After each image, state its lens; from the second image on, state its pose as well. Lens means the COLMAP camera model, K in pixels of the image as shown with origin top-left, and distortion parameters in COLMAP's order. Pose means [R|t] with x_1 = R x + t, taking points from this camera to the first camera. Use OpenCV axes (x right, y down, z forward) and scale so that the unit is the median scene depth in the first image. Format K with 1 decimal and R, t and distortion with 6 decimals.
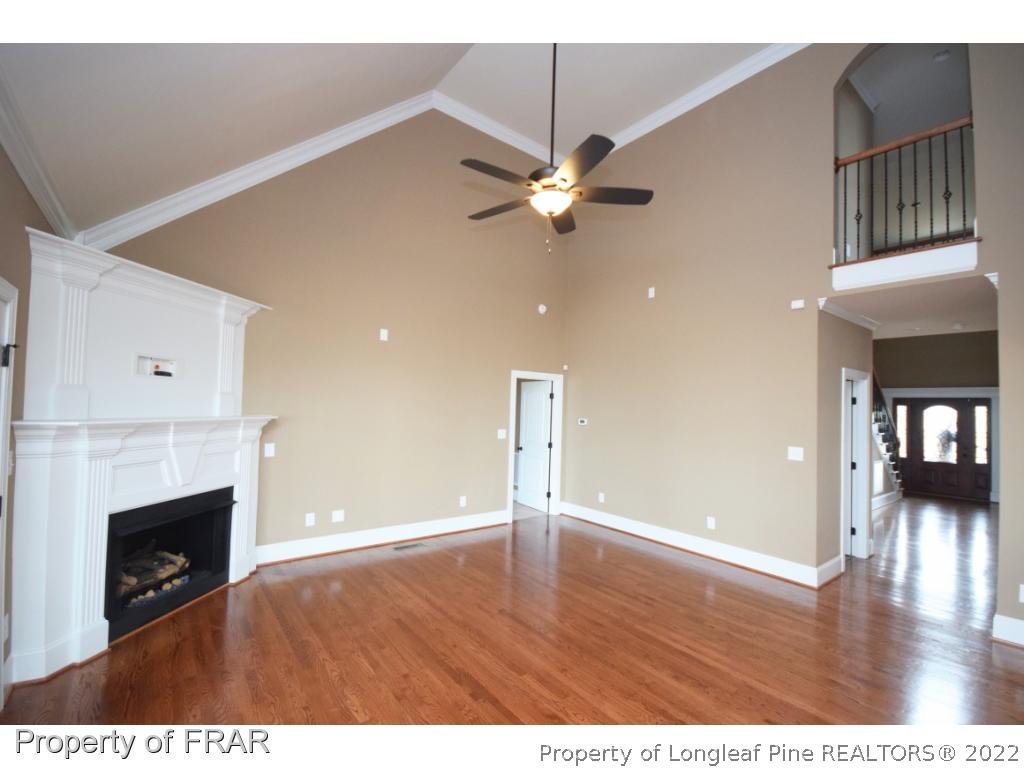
lens RADIAL K [[452.8, 0, 515.4], [0, 452.8, 391.8], [0, 0, 1]] dist [0.002809, -0.000365]
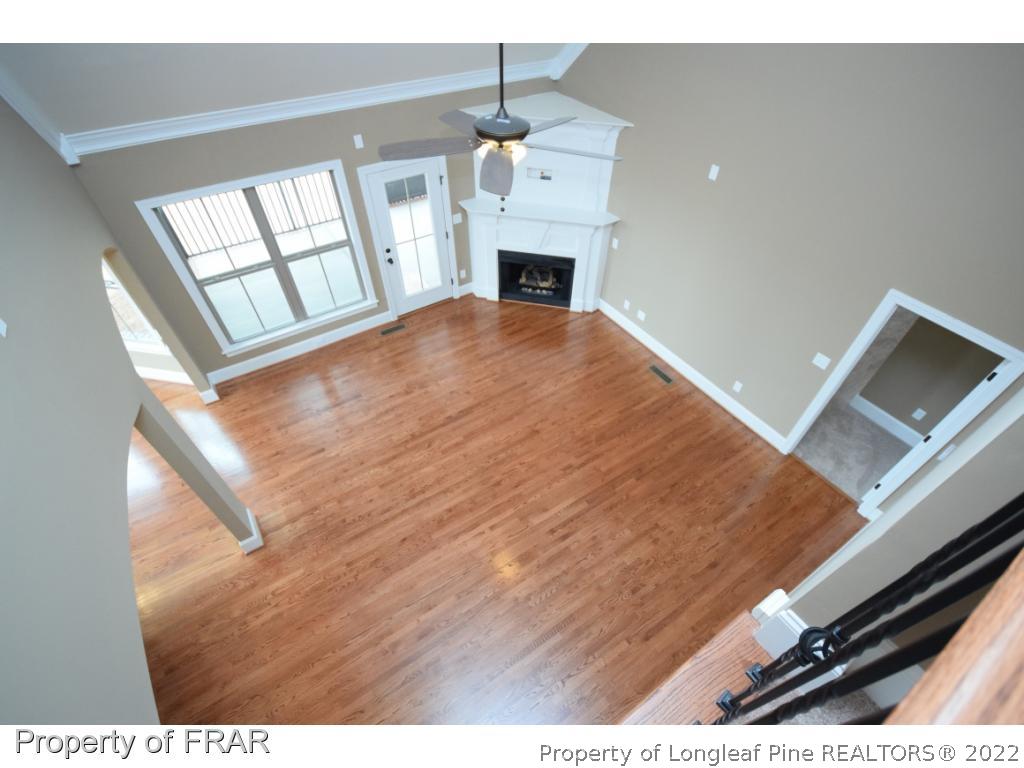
lens RADIAL K [[467.5, 0, 503.8], [0, 467.5, 387.4], [0, 0, 1]] dist [0.001501, 0.000601]
pose [[-0.094402, 0.695826, -0.711979, 0.954134], [0.028338, 0.716762, 0.696742, -0.670880], [0.995131, 0.045598, -0.087382, 1.019523]]
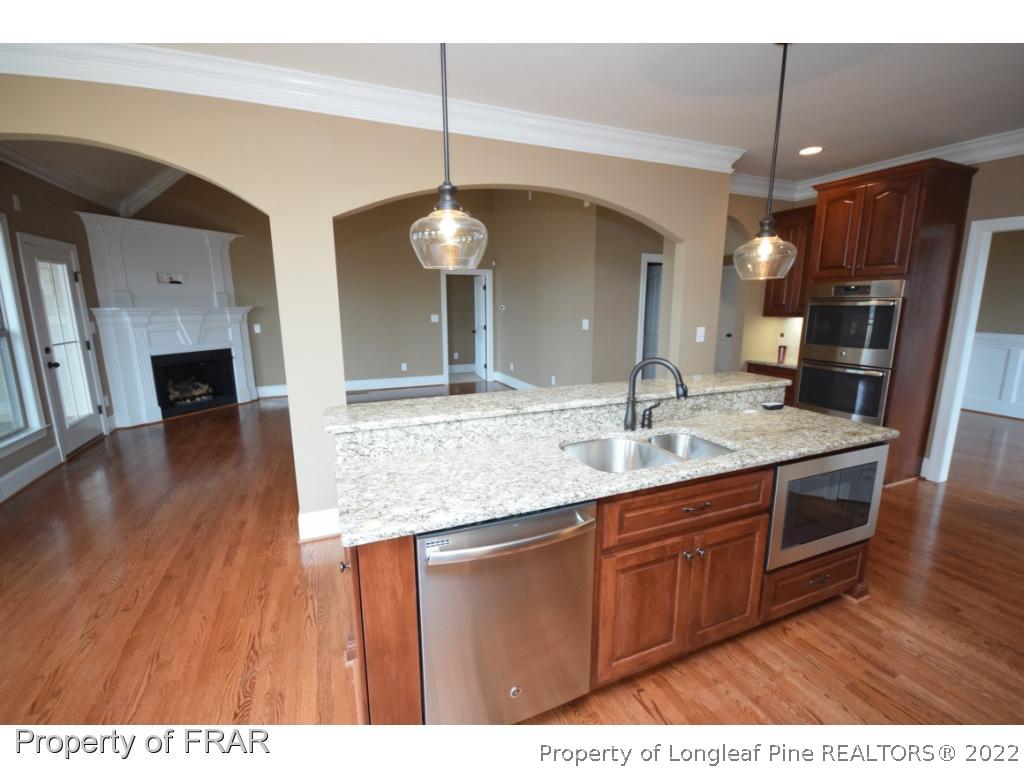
lens RADIAL K [[452.8, 0, 514.6], [0, 452.8, 384.9], [0, 0, 1]] dist [0.002809, -0.000365]
pose [[0.966372, 0.019677, -0.256394, 0.938888], [0.034861, 0.977839, 0.206438, 0.031833], [0.254774, -0.208434, 0.944270, -0.402383]]
